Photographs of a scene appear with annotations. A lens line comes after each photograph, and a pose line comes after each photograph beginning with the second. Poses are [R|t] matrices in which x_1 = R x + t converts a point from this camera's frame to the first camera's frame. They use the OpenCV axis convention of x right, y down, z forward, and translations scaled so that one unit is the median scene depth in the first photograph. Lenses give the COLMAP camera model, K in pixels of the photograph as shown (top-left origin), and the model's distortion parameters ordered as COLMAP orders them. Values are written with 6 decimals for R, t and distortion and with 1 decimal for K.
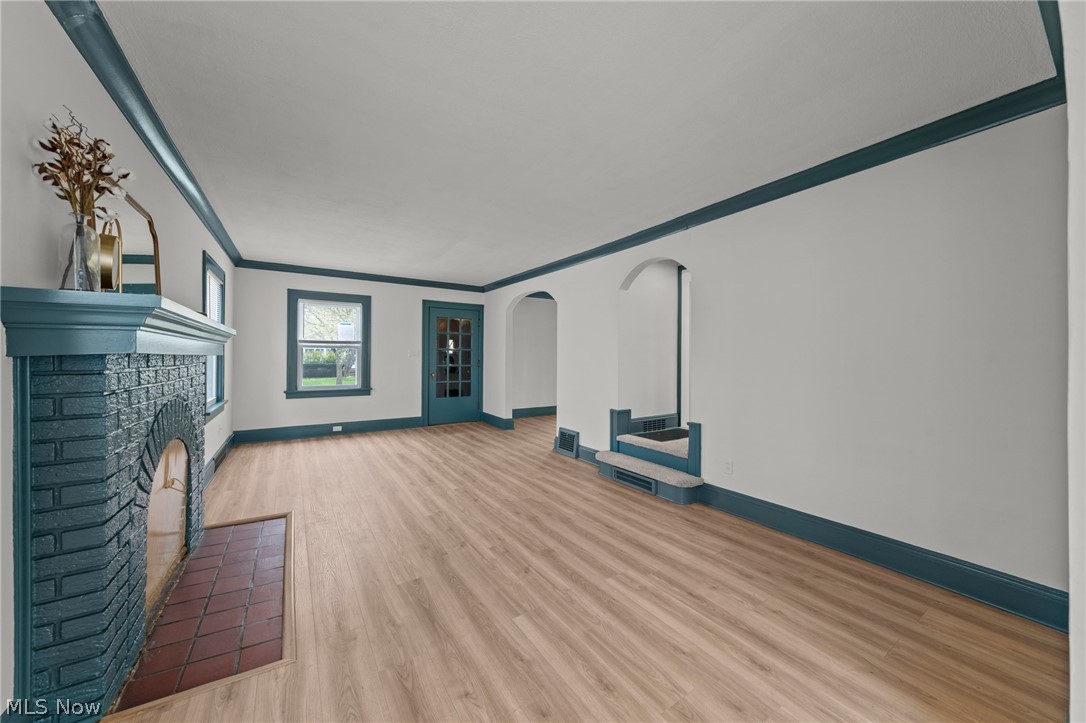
lens RADIAL K [[397.2, 0, 545.3], [0, 397.2, 357.8], [0, 0, 1]] dist [-0.000461, -0.000124]
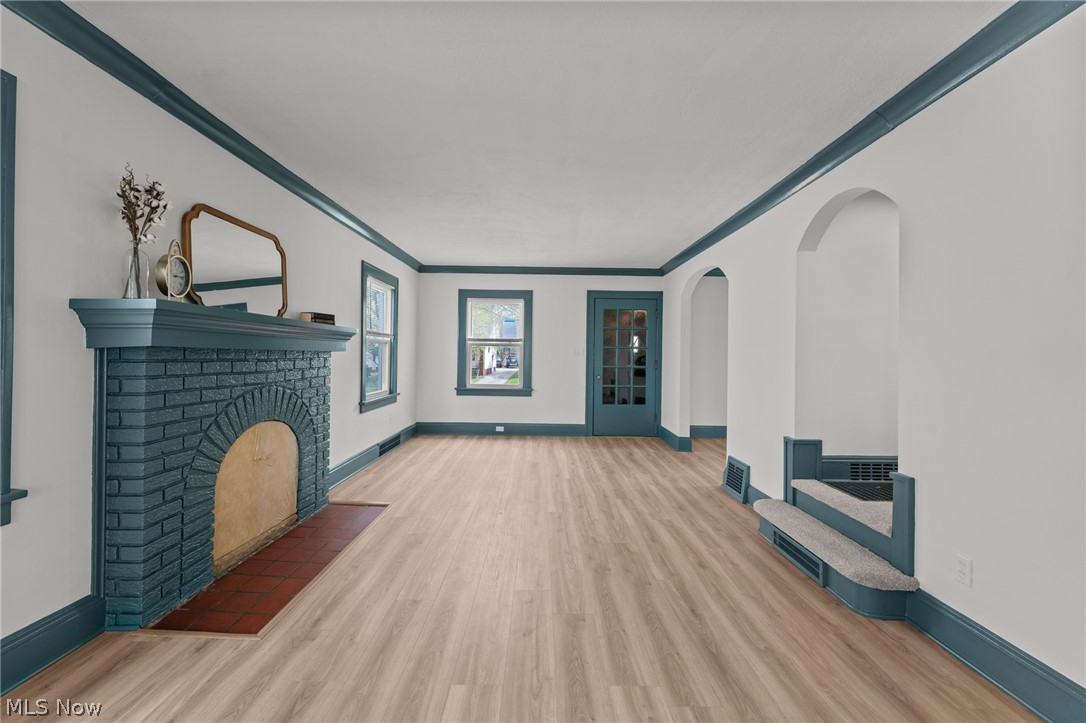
lens RADIAL K [[463.2, 0, 542.3], [0, 463.2, 355.4], [0, 0, 1]] dist [0.000618, -0.000175]
pose [[0.830844, 0.005297, -0.556480, 0.256488], [-0.010006, 0.999935, -0.005422, 0.004373], [0.556416, 0.010073, 0.830843, 0.149071]]
